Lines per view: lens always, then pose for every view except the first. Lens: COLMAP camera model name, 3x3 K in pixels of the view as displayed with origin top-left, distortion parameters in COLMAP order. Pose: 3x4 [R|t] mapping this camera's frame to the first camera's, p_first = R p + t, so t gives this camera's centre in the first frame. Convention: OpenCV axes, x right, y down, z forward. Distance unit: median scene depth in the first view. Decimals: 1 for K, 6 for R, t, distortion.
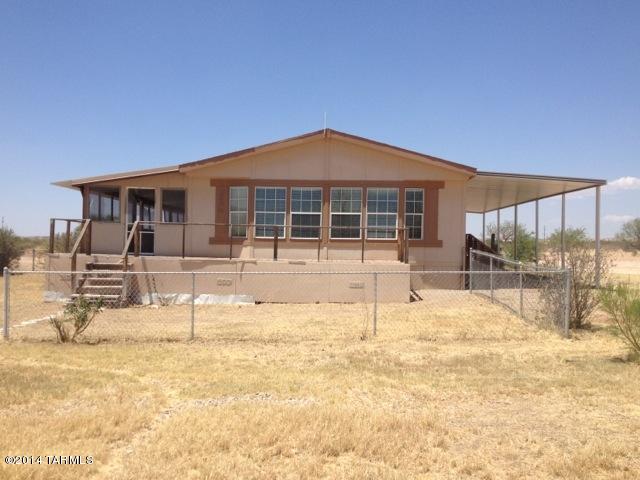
lens RADIAL K [[605.9, 0, 320.3], [0, 605.9, 244.7], [0, 0, 1]] dist [0.175186, -0.374212]
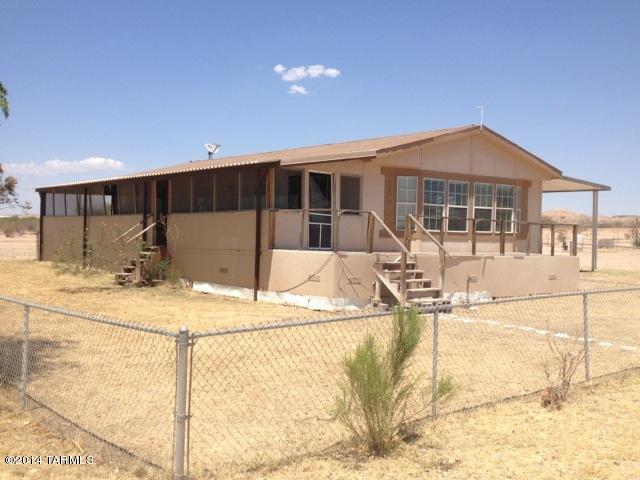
lens RADIAL K [[605.9, 0, 320.3], [0, 605.9, 244.7], [0, 0, 1]] dist [0.175186, -0.374212]
pose [[0.803420, -0.010859, 0.595314, -0.810855], [-0.008116, 0.999541, 0.029184, -0.016242], [-0.595358, -0.028278, 0.802963, 0.319060]]
